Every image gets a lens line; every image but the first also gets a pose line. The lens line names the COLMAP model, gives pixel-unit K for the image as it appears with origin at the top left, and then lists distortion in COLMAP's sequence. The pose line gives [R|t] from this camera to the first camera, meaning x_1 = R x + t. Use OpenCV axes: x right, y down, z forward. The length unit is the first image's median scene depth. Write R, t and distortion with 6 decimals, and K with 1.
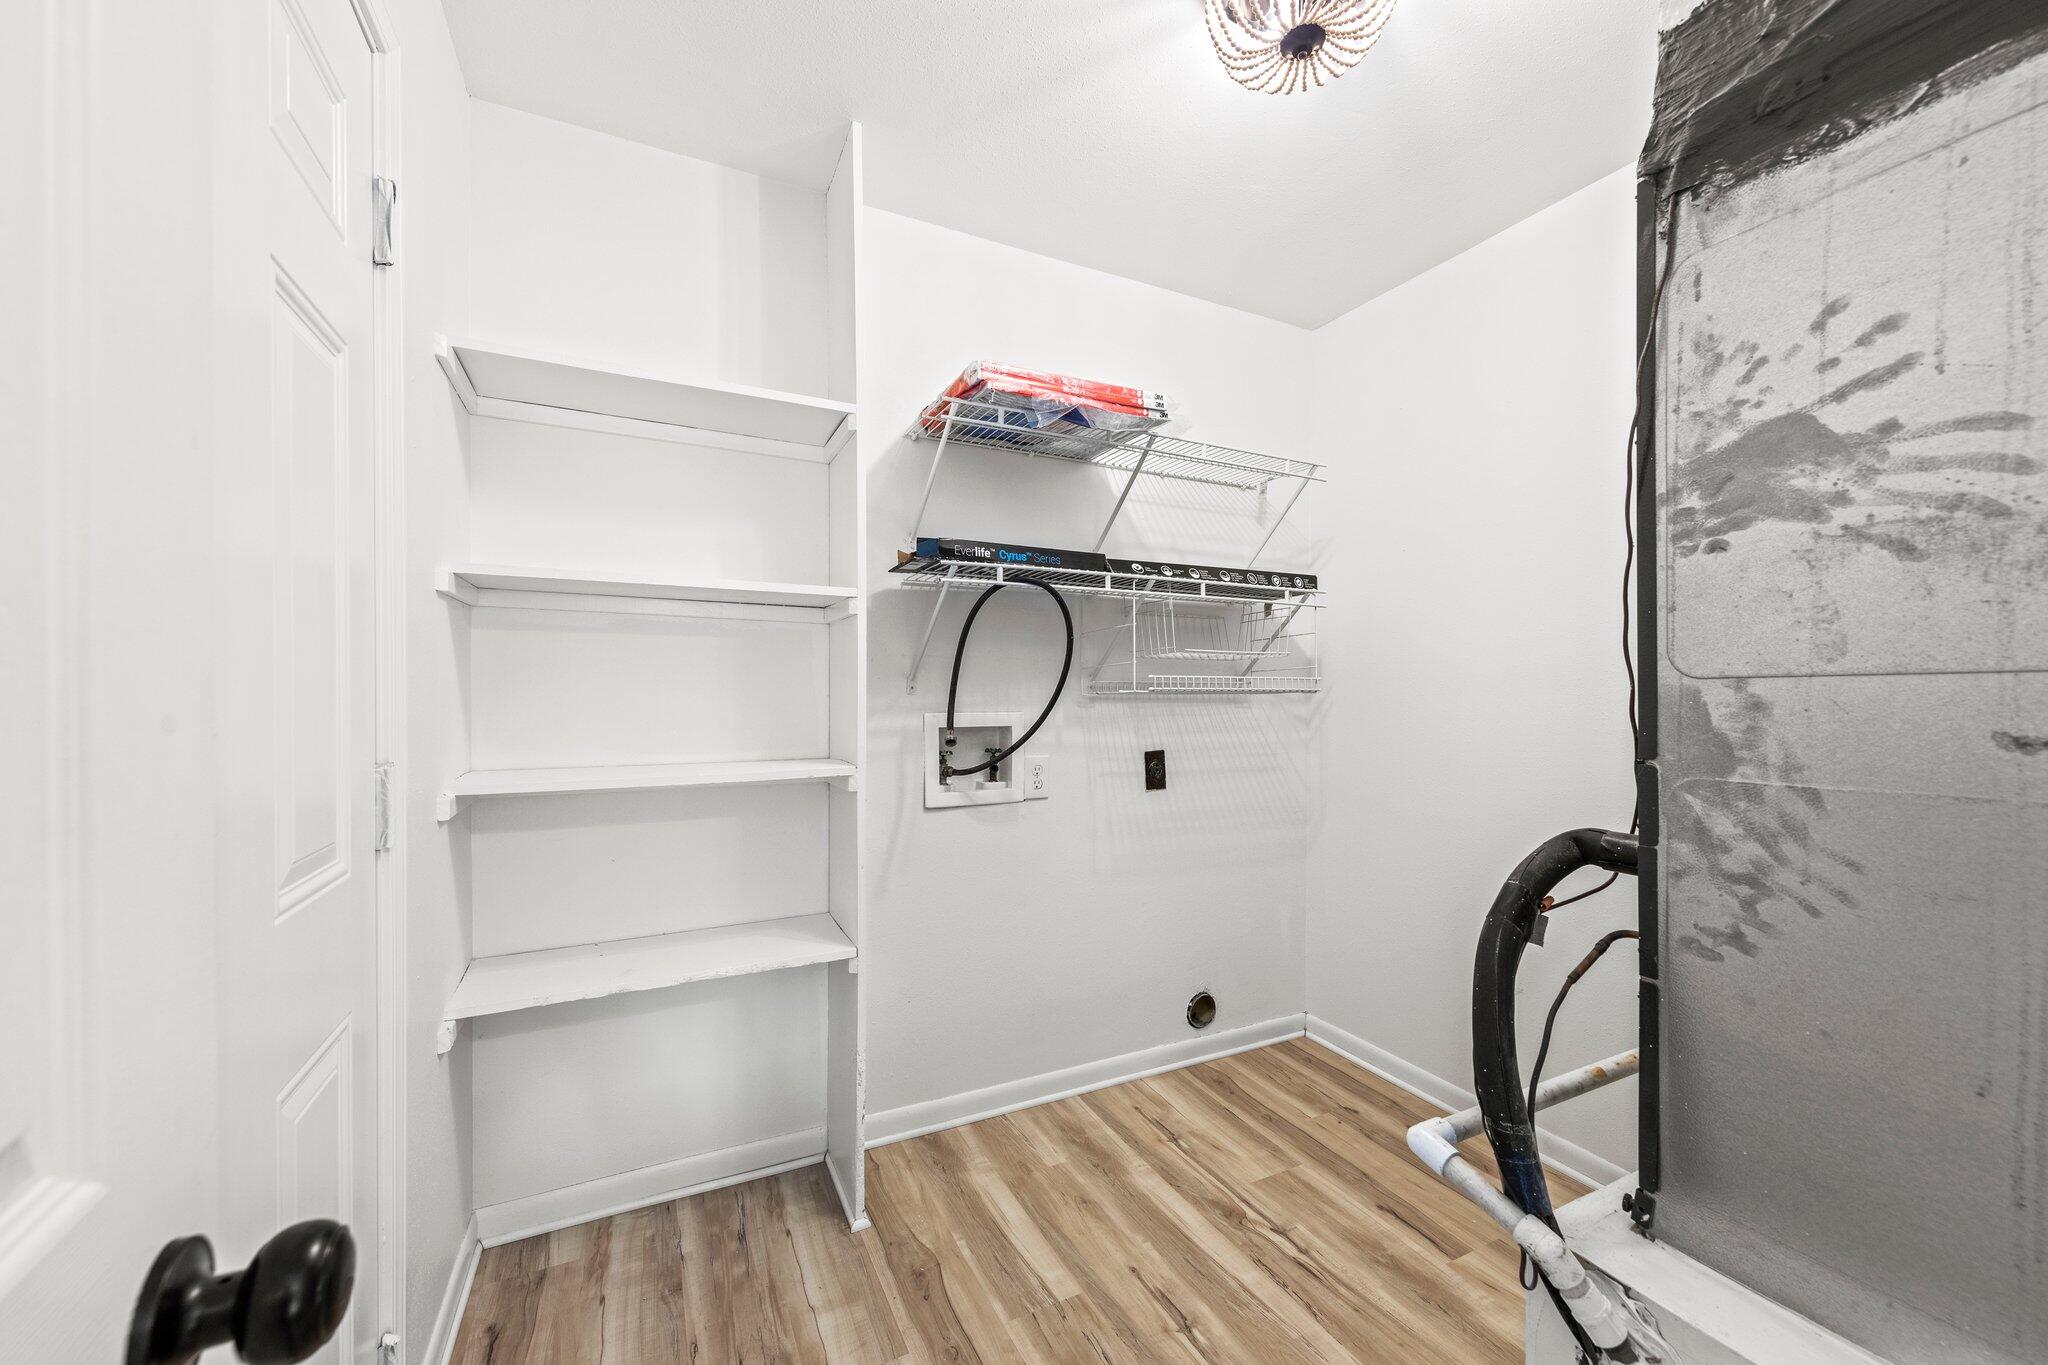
lens RADIAL K [[790.3, 0, 1025.8], [0, 790.3, 700.2], [0, 0, 1]] dist [-0.000987, -0.000366]
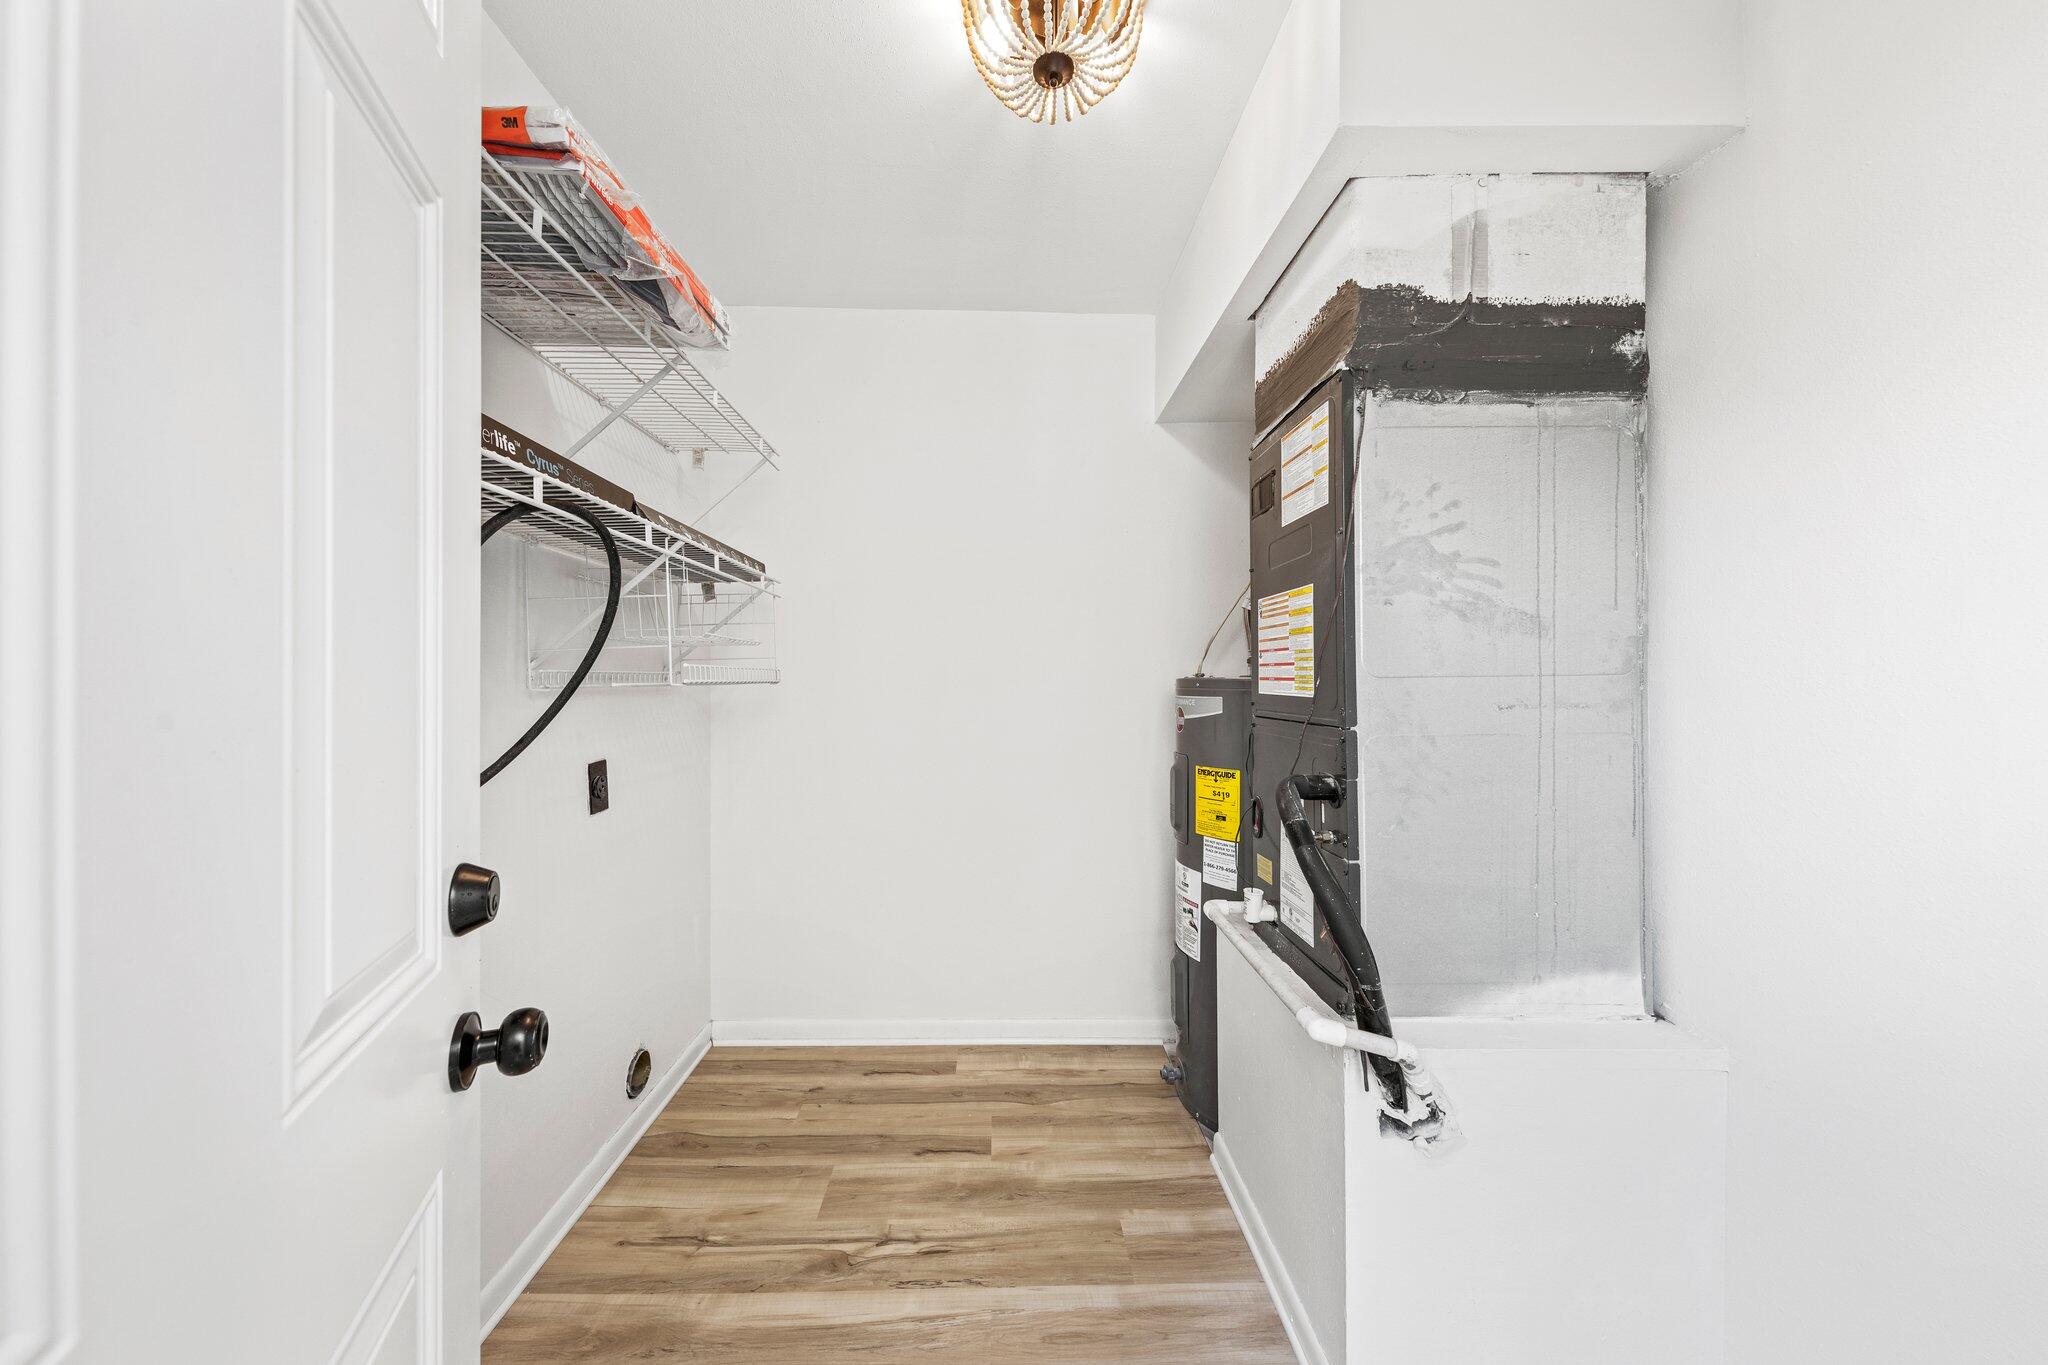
lens RADIAL K [[688.8, 0, 1024.0], [0, 688.8, 682.5], [0, 0, 1]] dist [0.002125, 0.000011]
pose [[0.415570, -0.006763, 0.909536, -0.358485], [0.011484, 0.999932, 0.002188, -0.012396], [-0.909489, 0.009536, 0.415619, 0.466222]]
